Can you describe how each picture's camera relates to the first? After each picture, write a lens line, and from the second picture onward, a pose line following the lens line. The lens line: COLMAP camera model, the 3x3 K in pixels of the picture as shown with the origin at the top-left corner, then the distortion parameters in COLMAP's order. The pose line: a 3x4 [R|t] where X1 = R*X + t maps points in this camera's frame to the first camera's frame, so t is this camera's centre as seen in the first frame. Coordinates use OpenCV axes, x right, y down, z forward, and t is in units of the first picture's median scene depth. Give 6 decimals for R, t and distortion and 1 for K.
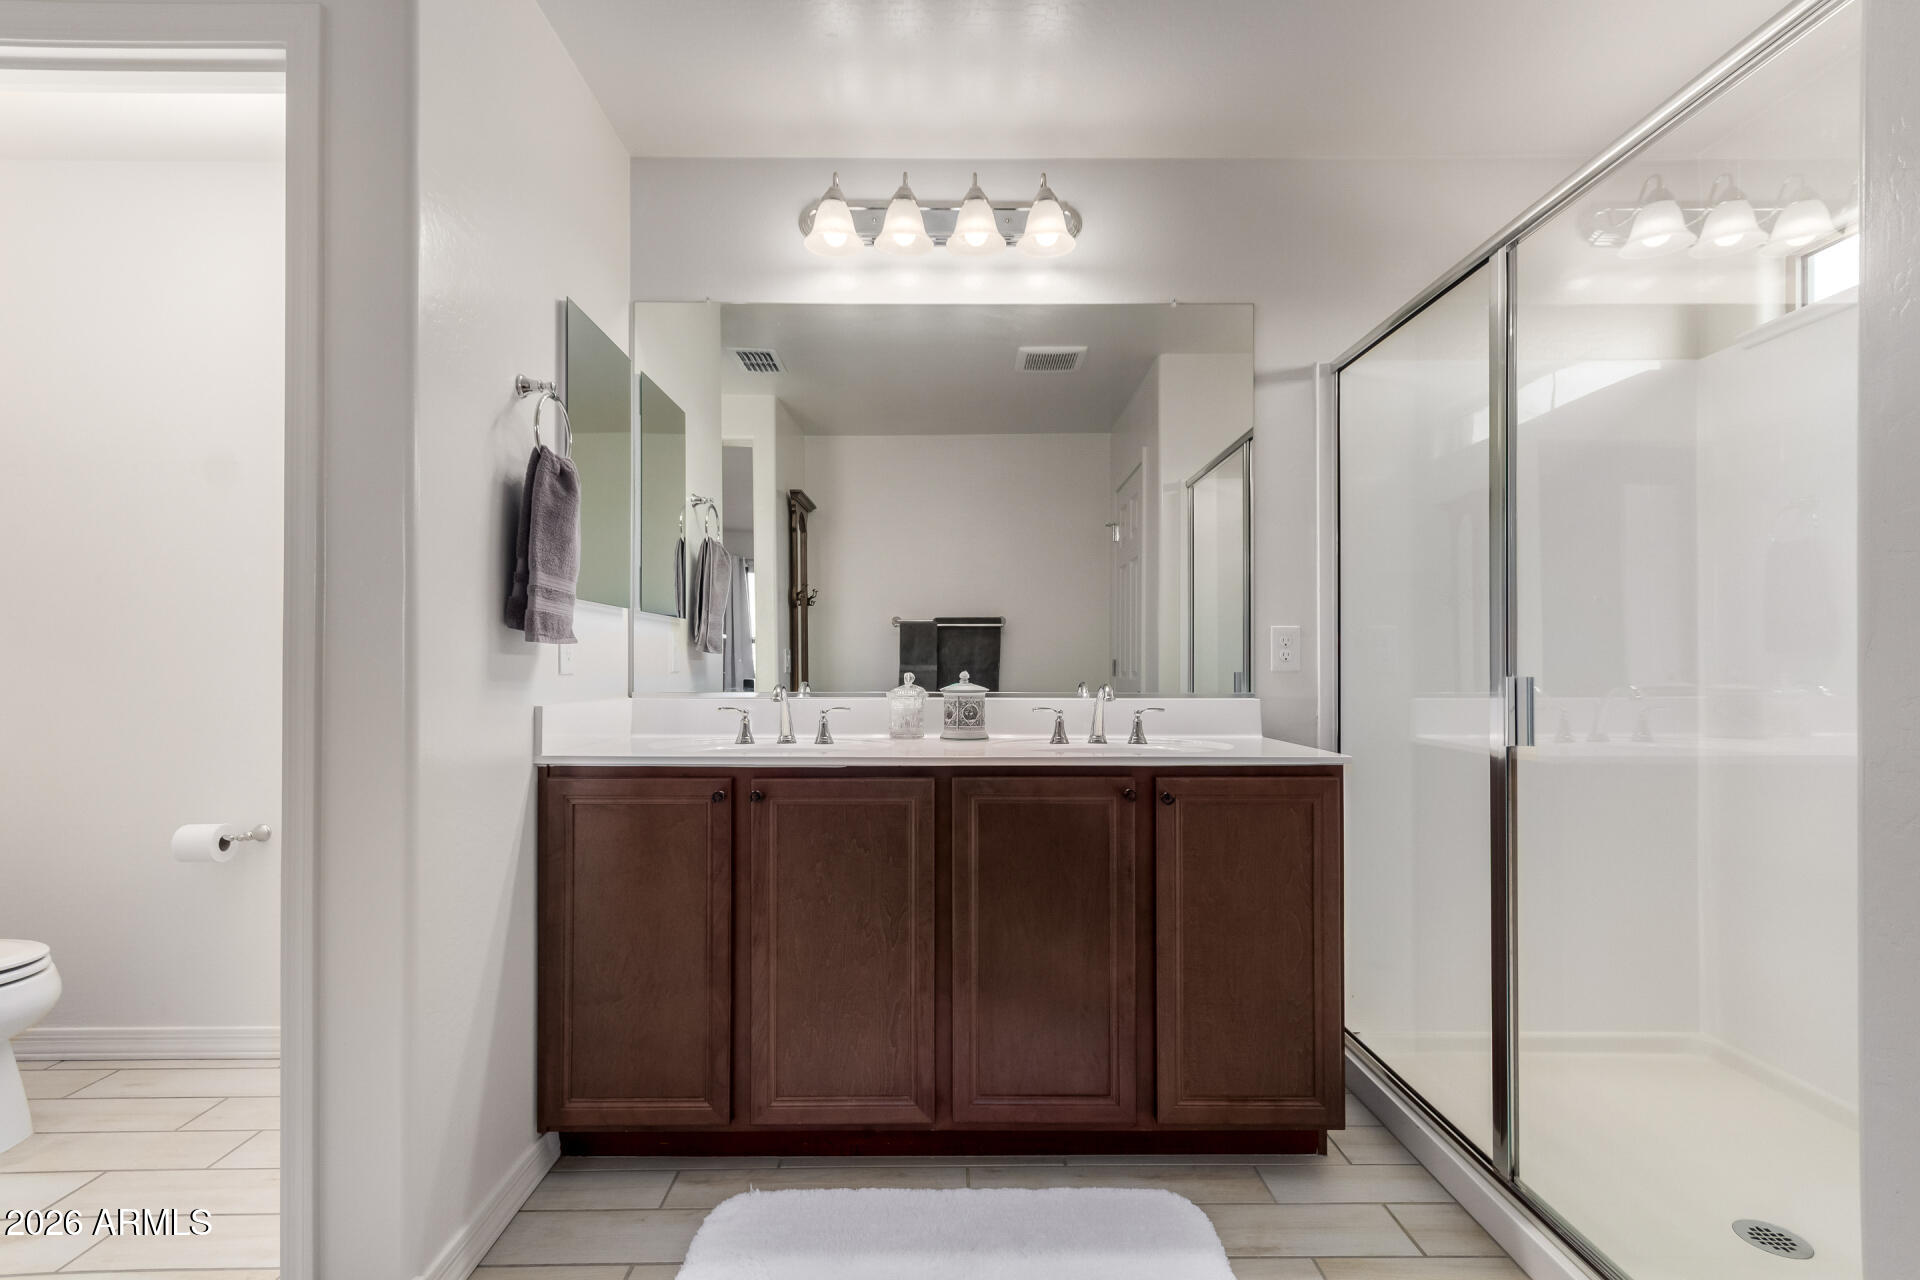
lens RADIAL K [[890.9, 0, 951.8], [0, 890.9, 651.5], [0, 0, 1]] dist [-0.000528, -0.000105]
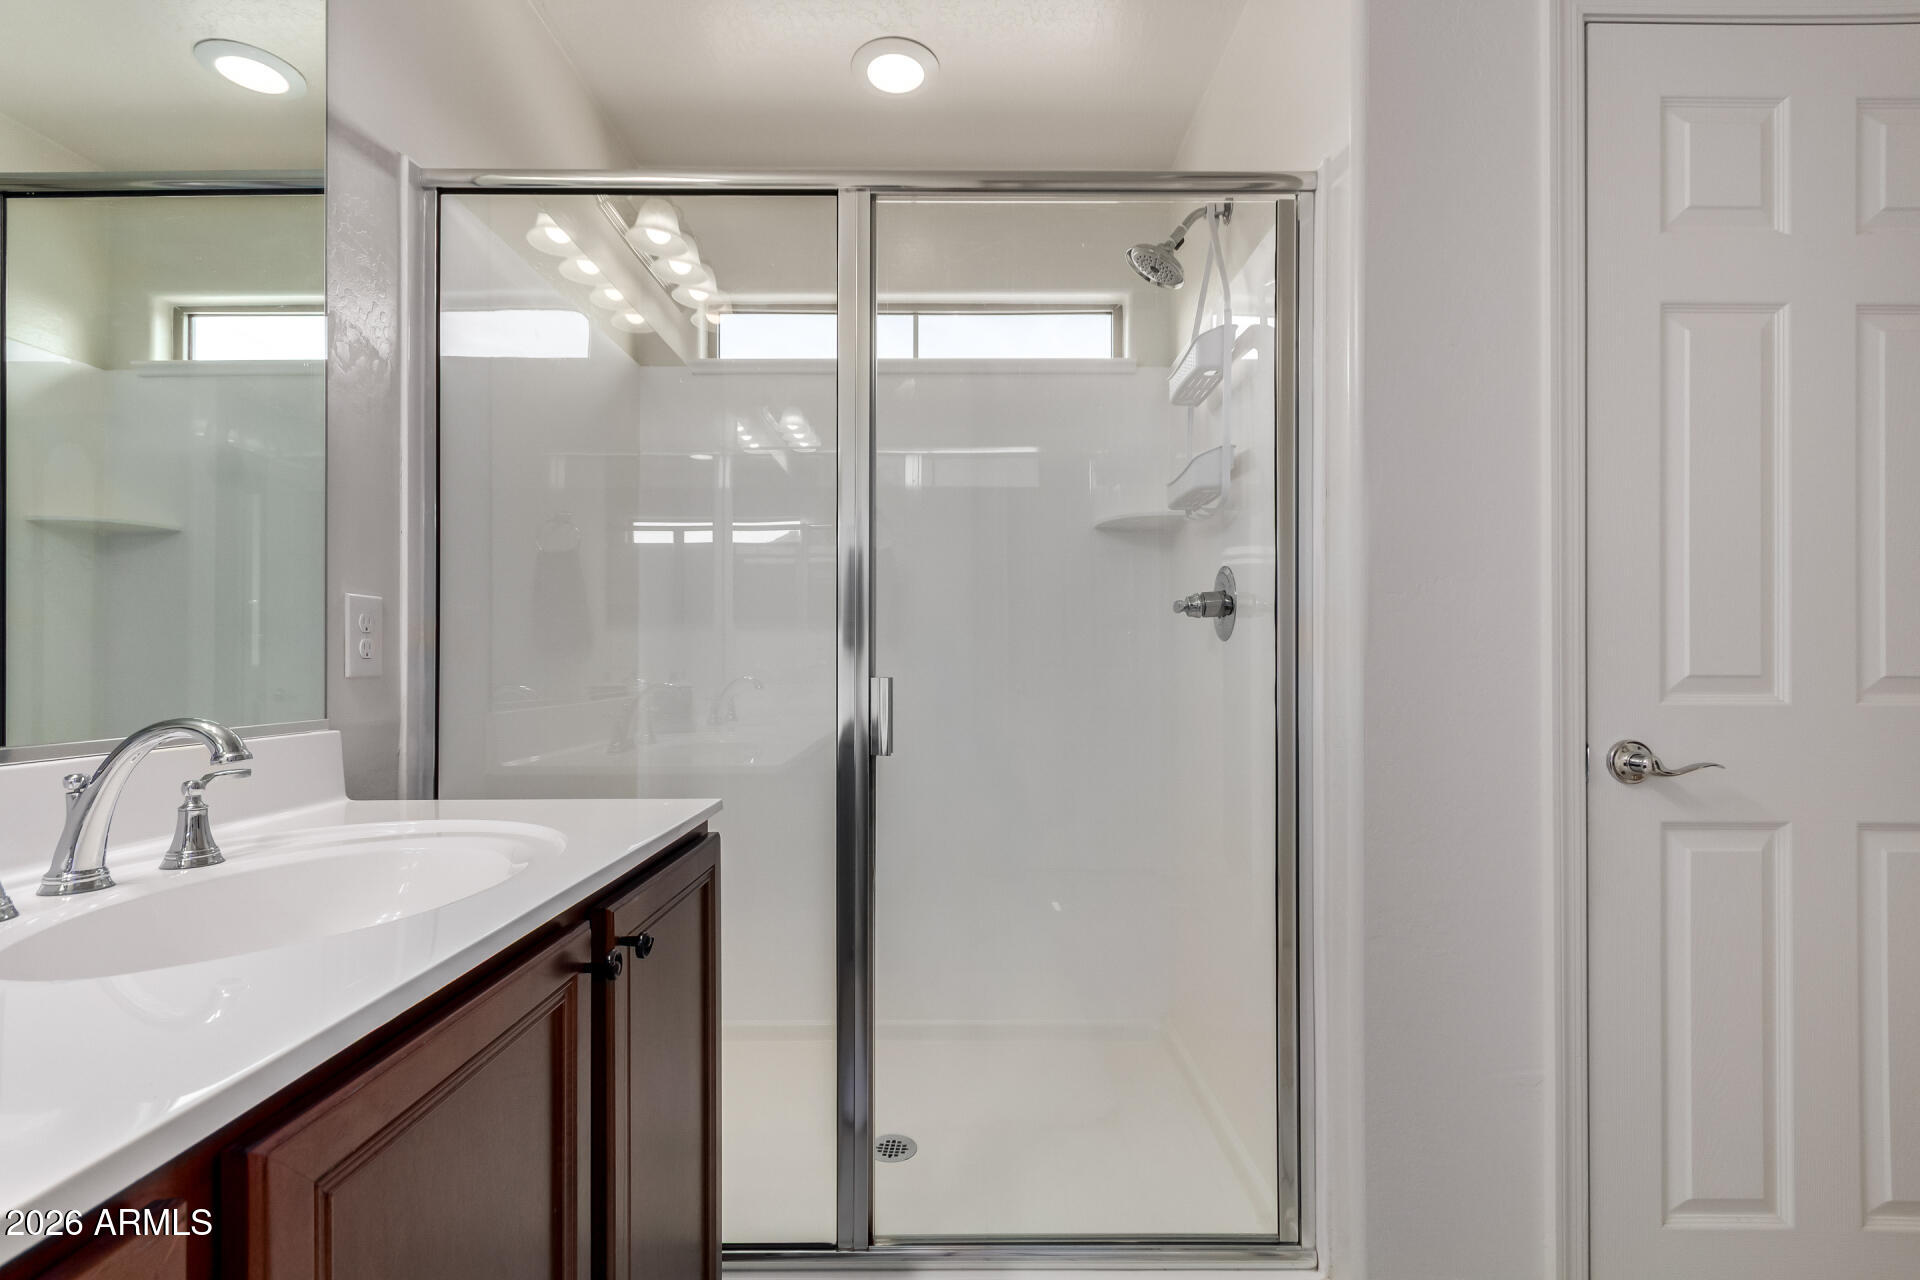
lens RADIAL K [[792.3, 0, 957.6], [0, 792.3, 682.1], [0, 0, 1]] dist [-0.000095, -0.000088]
pose [[0.007271, 0.004234, 0.999965, -0.114370], [-0.011931, 0.999920, -0.004147, 0.023427], [-0.999902, -0.011901, 0.007321, 0.623963]]
